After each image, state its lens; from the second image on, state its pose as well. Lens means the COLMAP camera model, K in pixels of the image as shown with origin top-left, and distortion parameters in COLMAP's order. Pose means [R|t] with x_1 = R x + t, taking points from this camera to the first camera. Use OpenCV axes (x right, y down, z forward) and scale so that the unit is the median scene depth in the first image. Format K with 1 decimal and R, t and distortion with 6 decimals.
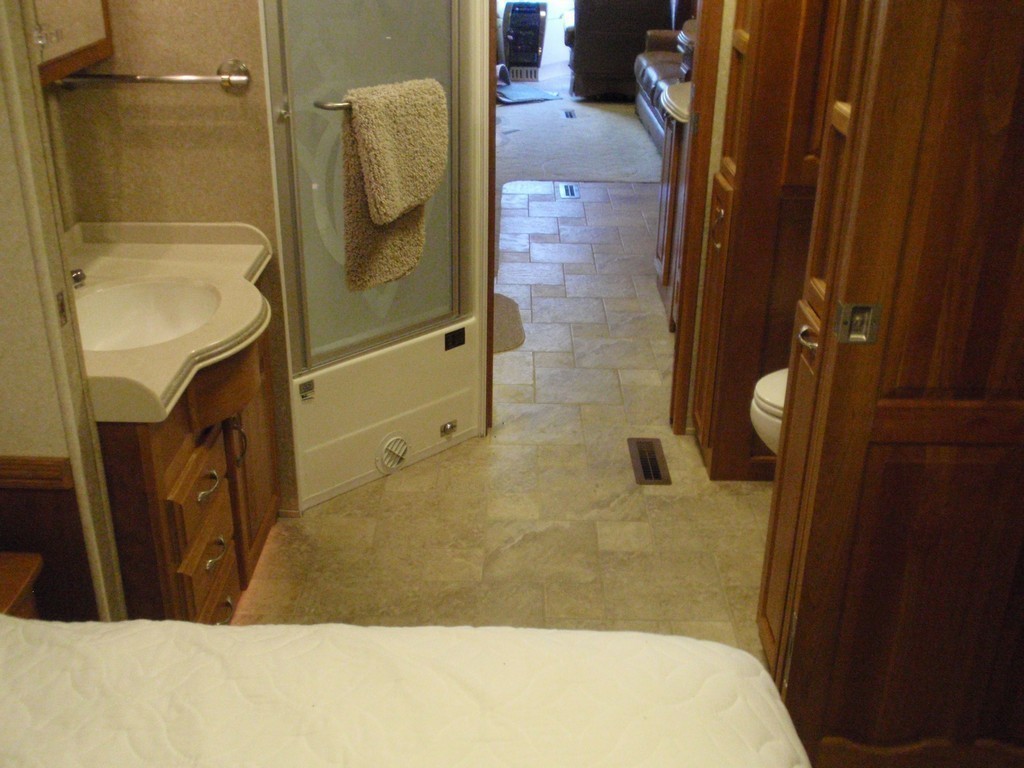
lens RADIAL K [[1100.6, 0, 500.0], [0, 1100.6, 387.9], [0, 0, 1]] dist [-0.000699, 0.017377]
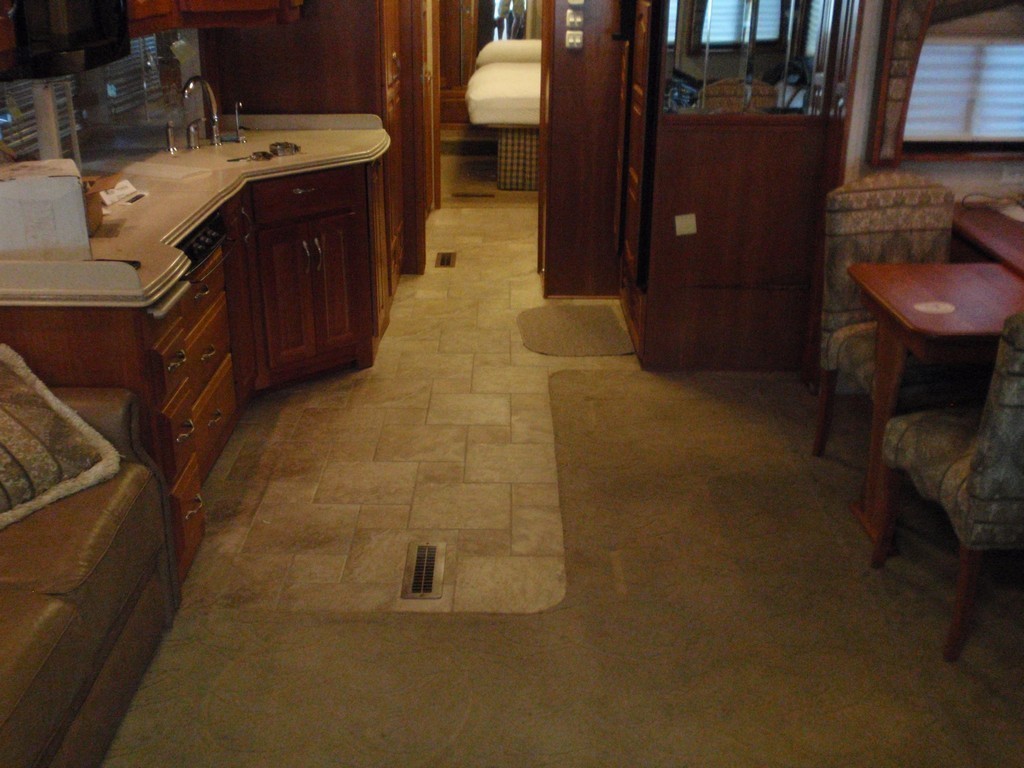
lens RADIAL K [[1100.6, 0, 500.0], [0, 1100.6, 387.9], [0, 0, 1]] dist [-0.000699, 0.017377]
pose [[-0.999807, -0.014133, -0.013673, 0.052372], [-0.019655, 0.696453, 0.717333, -0.789170], [-0.000615, 0.717463, -0.696596, 1.764914]]
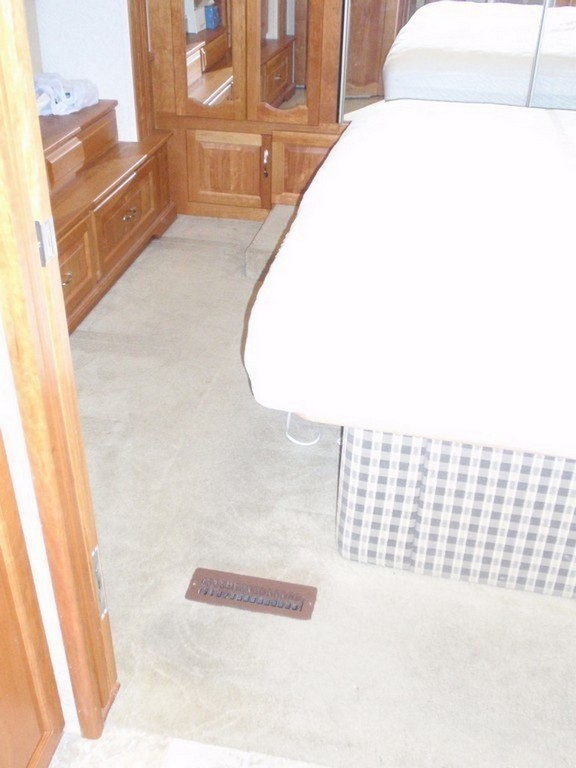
lens RADIAL K [[825.5, 0, 288.0], [0, 825.5, 384.0], [0, 0, 1]] dist [-0.000699, 0.017377]
pose [[-0.981661, -0.121294, 0.147071, 0.007238], [0.058262, 0.543680, 0.837268, -0.207031], [-0.181515, 0.830482, -0.526642, 0.525312]]
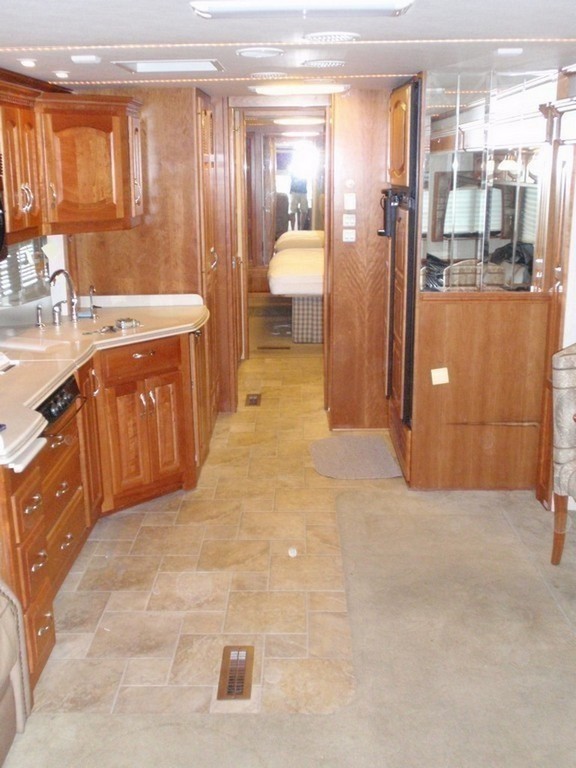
lens RADIAL K [[825.5, 0, 288.0], [0, 825.5, 384.0], [0, 0, 1]] dist [-0.000699, 0.017377]
pose [[-0.999990, -0.001373, -0.004150, 0.052787], [-0.003684, 0.775648, 0.631155, -0.777162], [0.002352, 0.631164, -0.775646, 1.714787]]
